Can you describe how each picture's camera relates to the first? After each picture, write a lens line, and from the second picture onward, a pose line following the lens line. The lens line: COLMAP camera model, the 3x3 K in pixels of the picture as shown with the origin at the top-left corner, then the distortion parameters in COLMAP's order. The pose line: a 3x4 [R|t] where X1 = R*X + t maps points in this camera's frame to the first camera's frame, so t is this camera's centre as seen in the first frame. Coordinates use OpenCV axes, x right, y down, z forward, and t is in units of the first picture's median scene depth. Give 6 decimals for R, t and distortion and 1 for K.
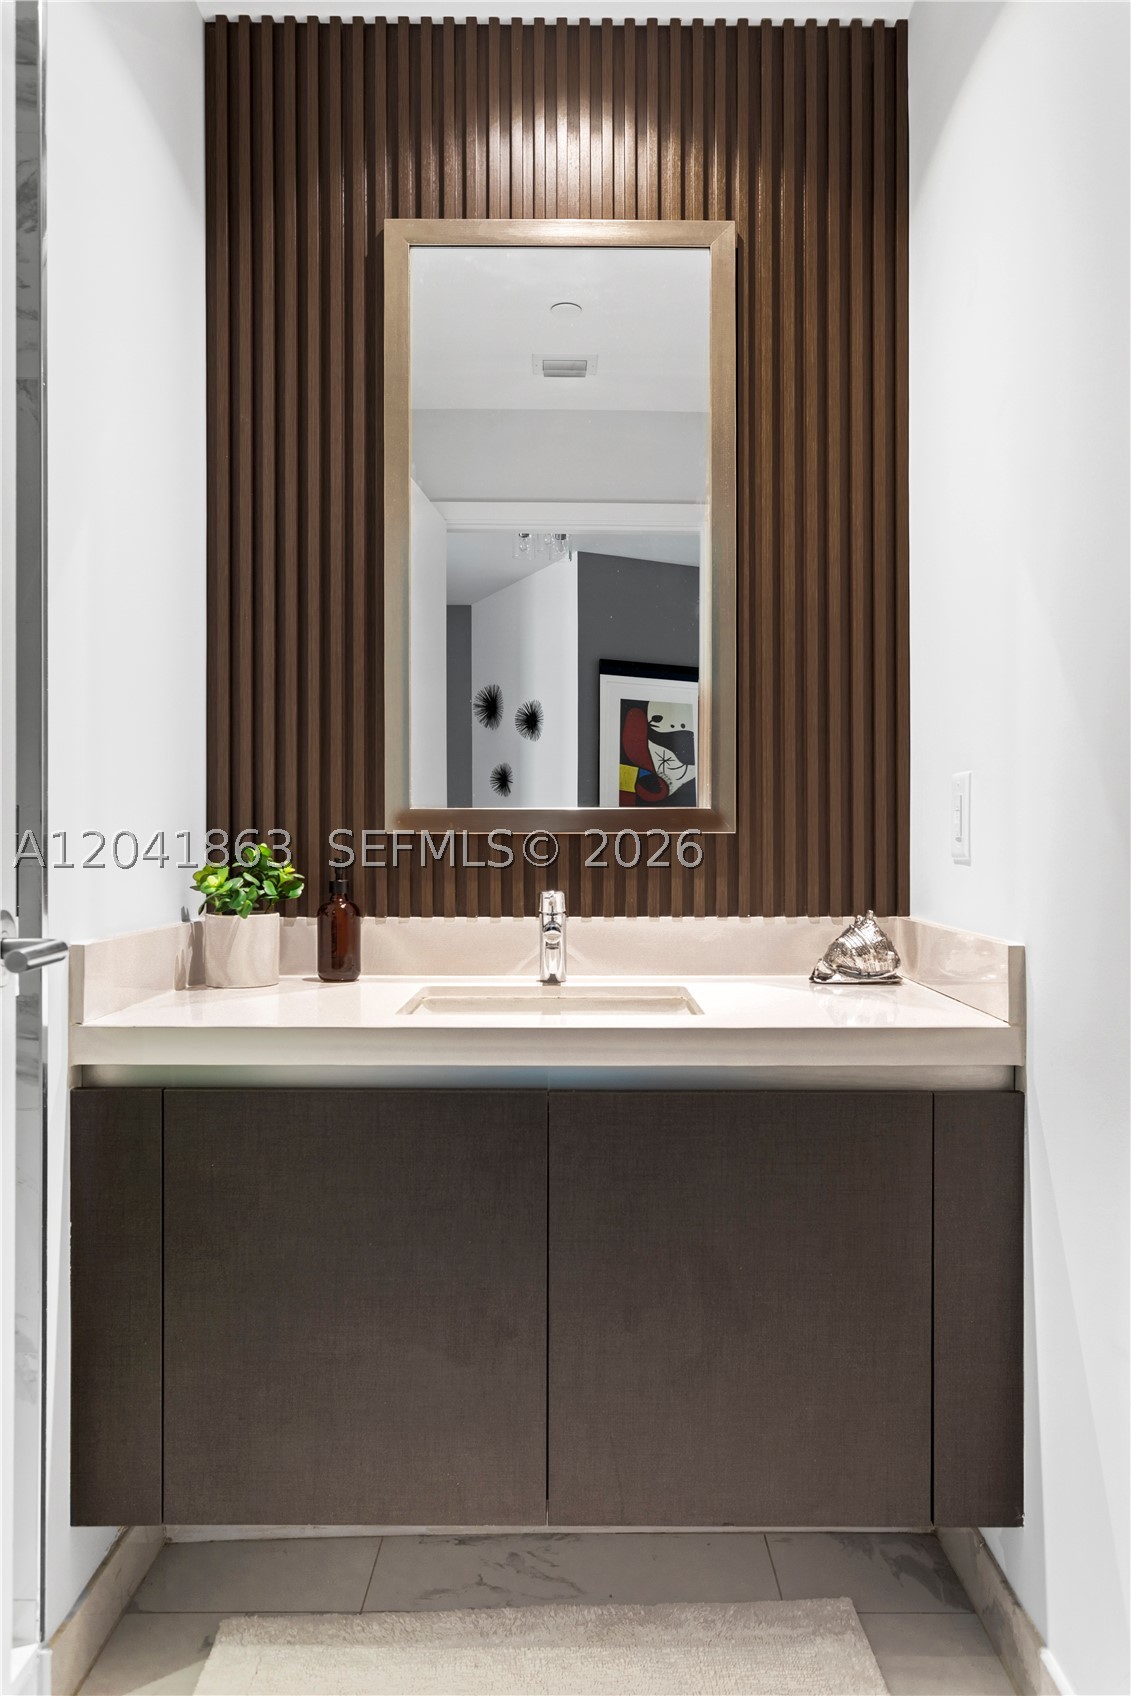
lens RADIAL K [[1186.4, 0, 565.5], [0, 1186.4, 848.0], [0, 0, 1]] dist [0.004975, -0.000944]
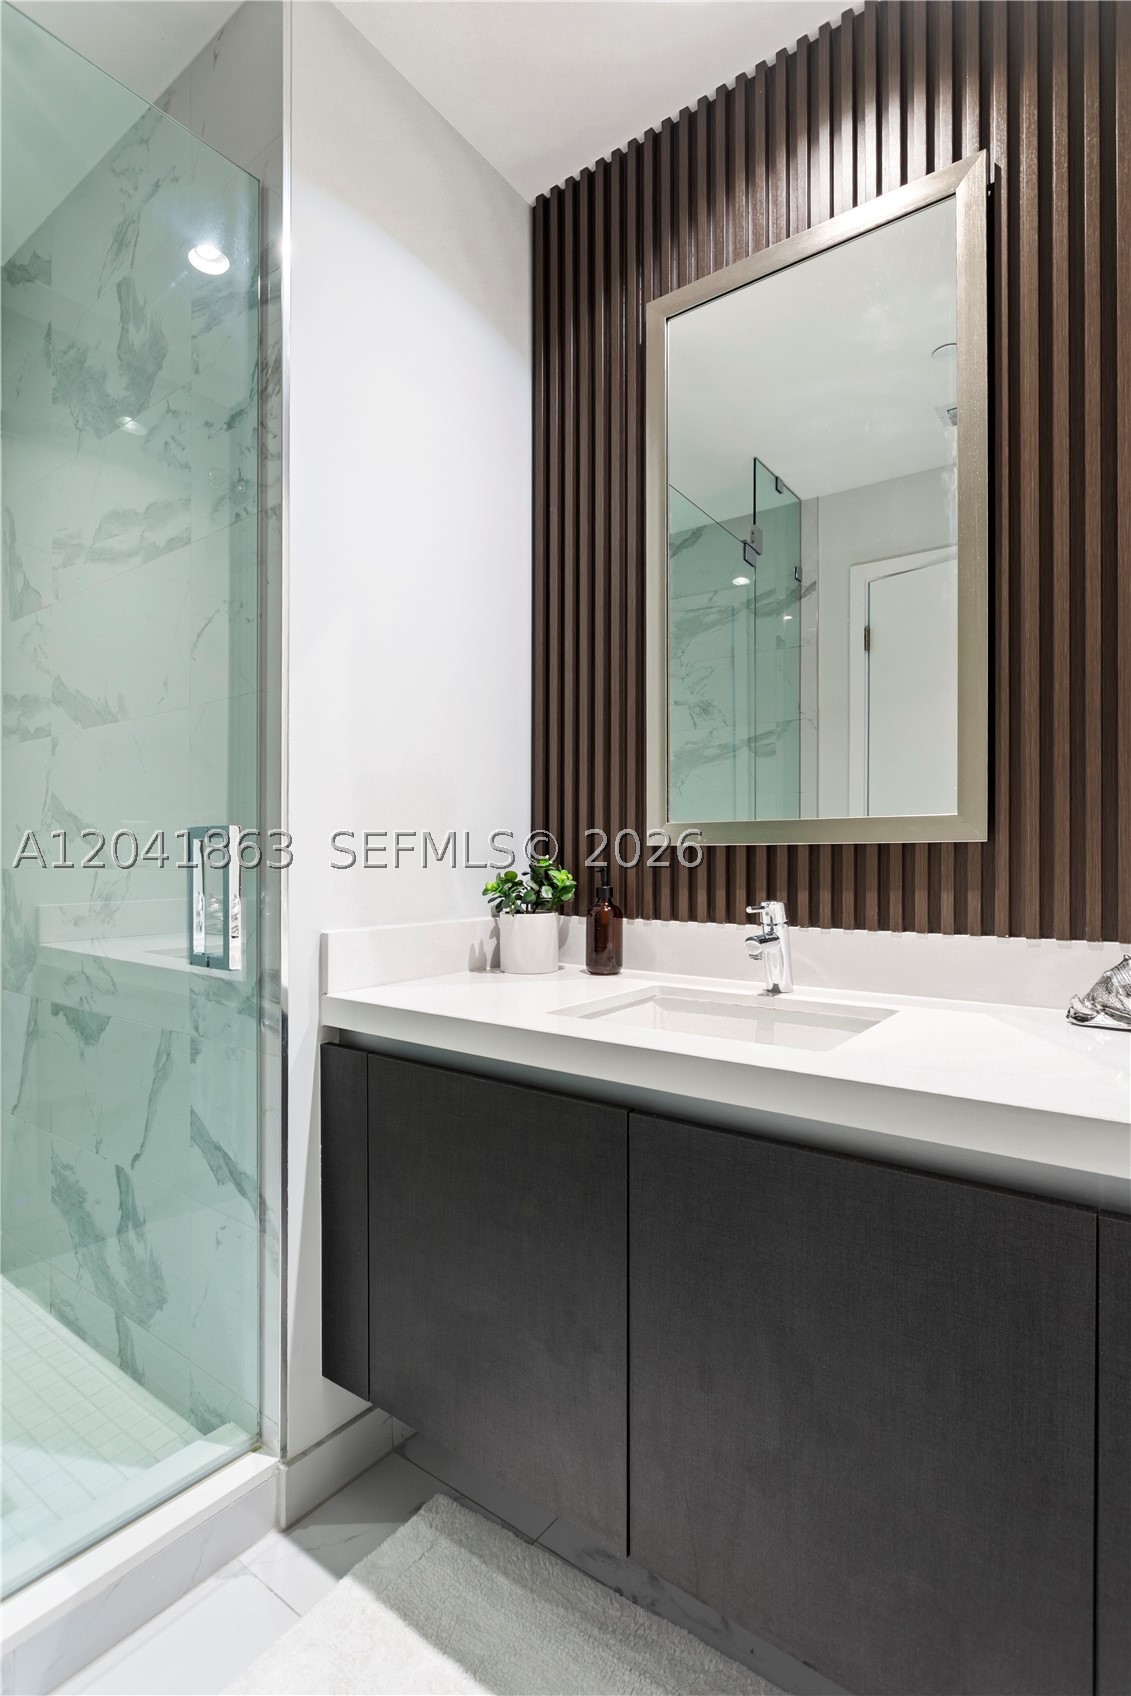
lens RADIAL K [[822.9, 0, 572.9], [0, 822.9, 864.0], [0, 0, 1]] dist [-0.014120, 0.008618]
pose [[0.811064, 0.003624, -0.584946, 0.256624], [-0.003612, 0.999993, 0.001187, 0.004289], [0.584946, 0.001150, 0.811071, 0.333049]]
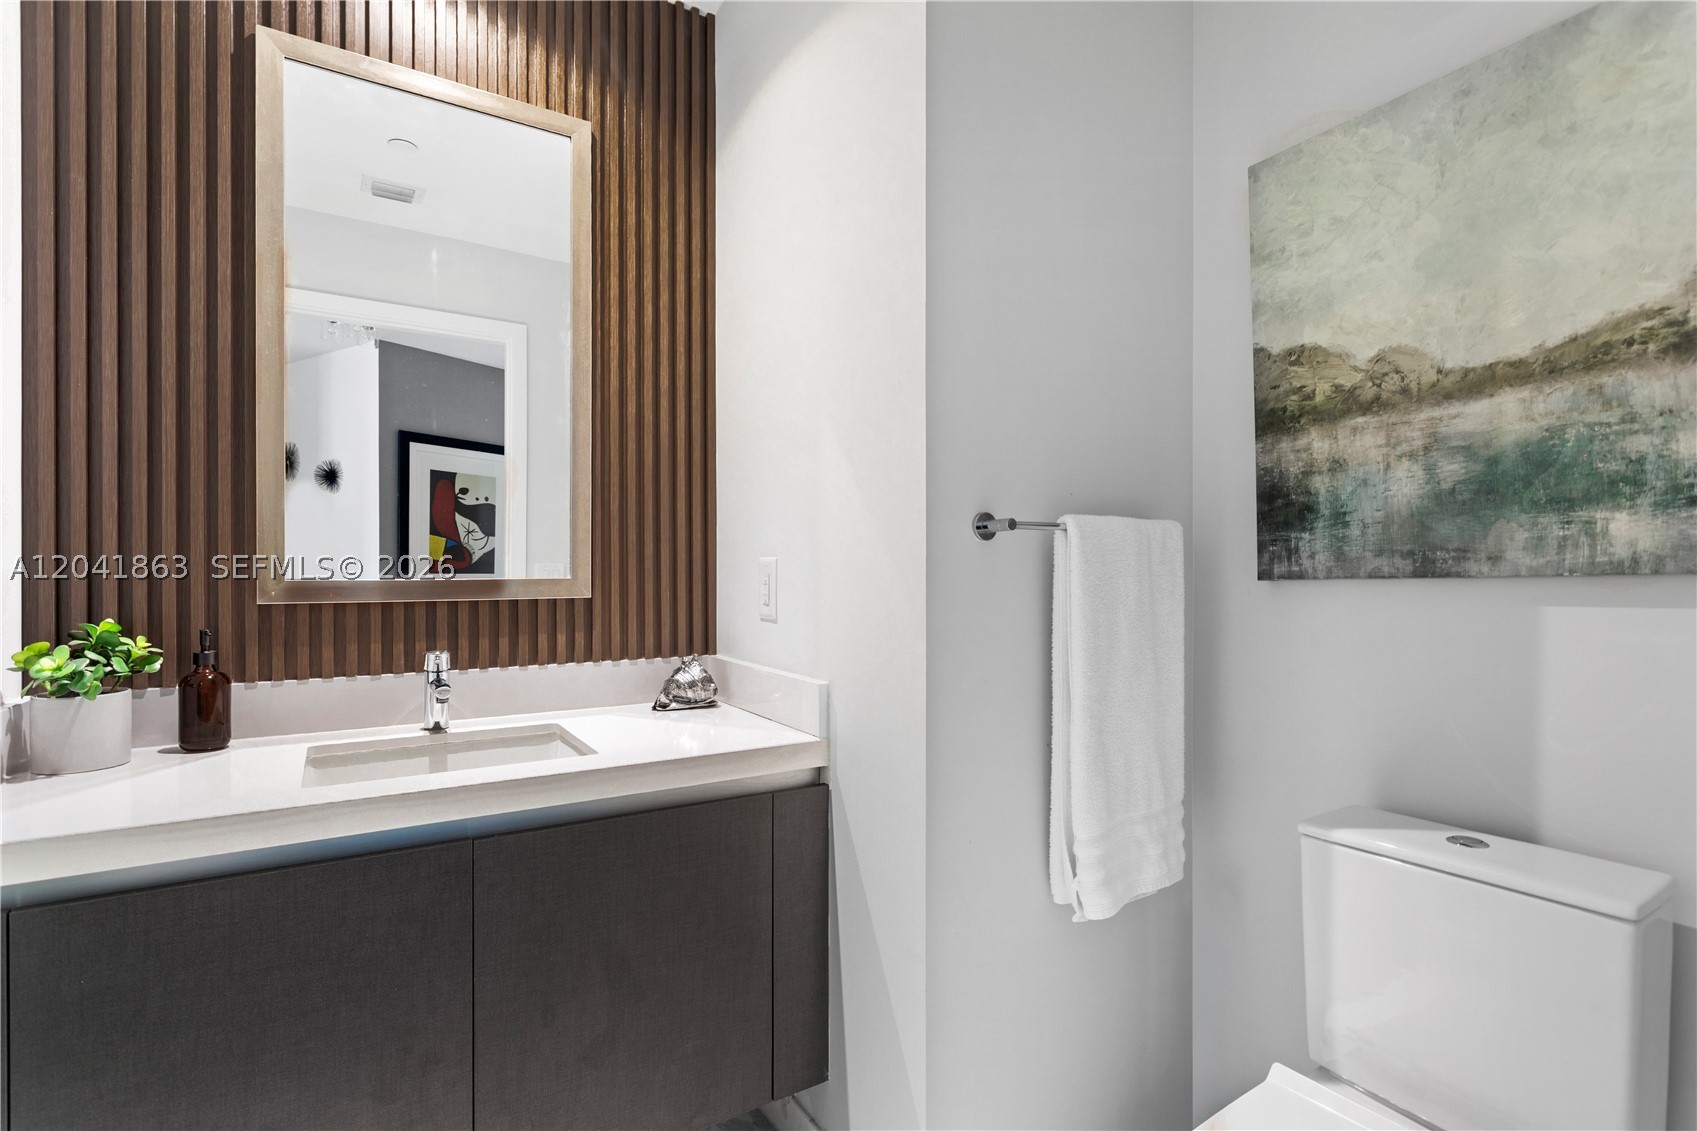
lens RADIAL K [[823.4, 0, 846.7], [0, 823.4, 569.7], [0, 0, 1]] dist [-0.014120, 0.008618]
pose [[0.843402, -0.001446, 0.537281, -0.103860], [0.000707, 0.999998, 0.001582, -0.044823], [-0.537283, -0.000955, 0.843402, 0.103028]]
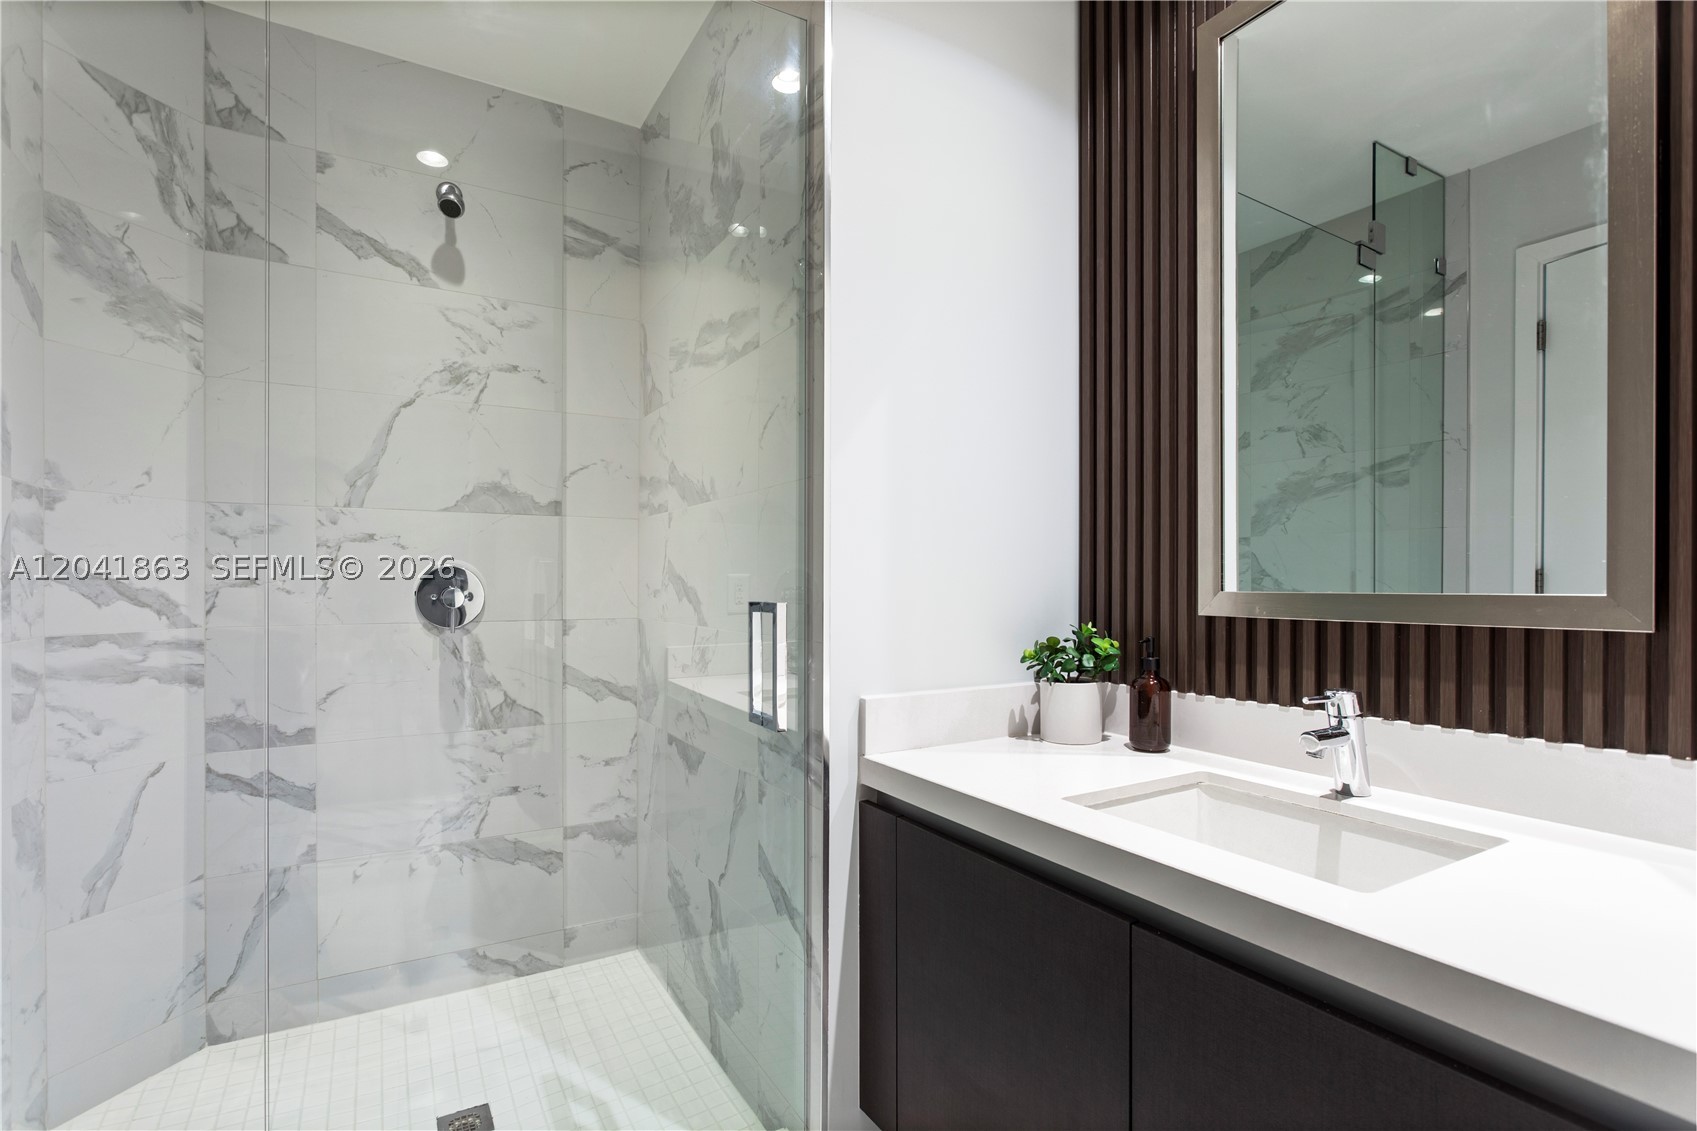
lens RADIAL K [[812.6, 0, 844.7], [0, 812.6, 585.5], [0, 0, 1]] dist [-0.017063, 0.009965]
pose [[0.515329, 0.001823, -0.856990, 0.306227], [-0.003273, 0.999995, 0.000159, -0.038825], [0.856986, 0.002723, 0.515332, 0.377409]]
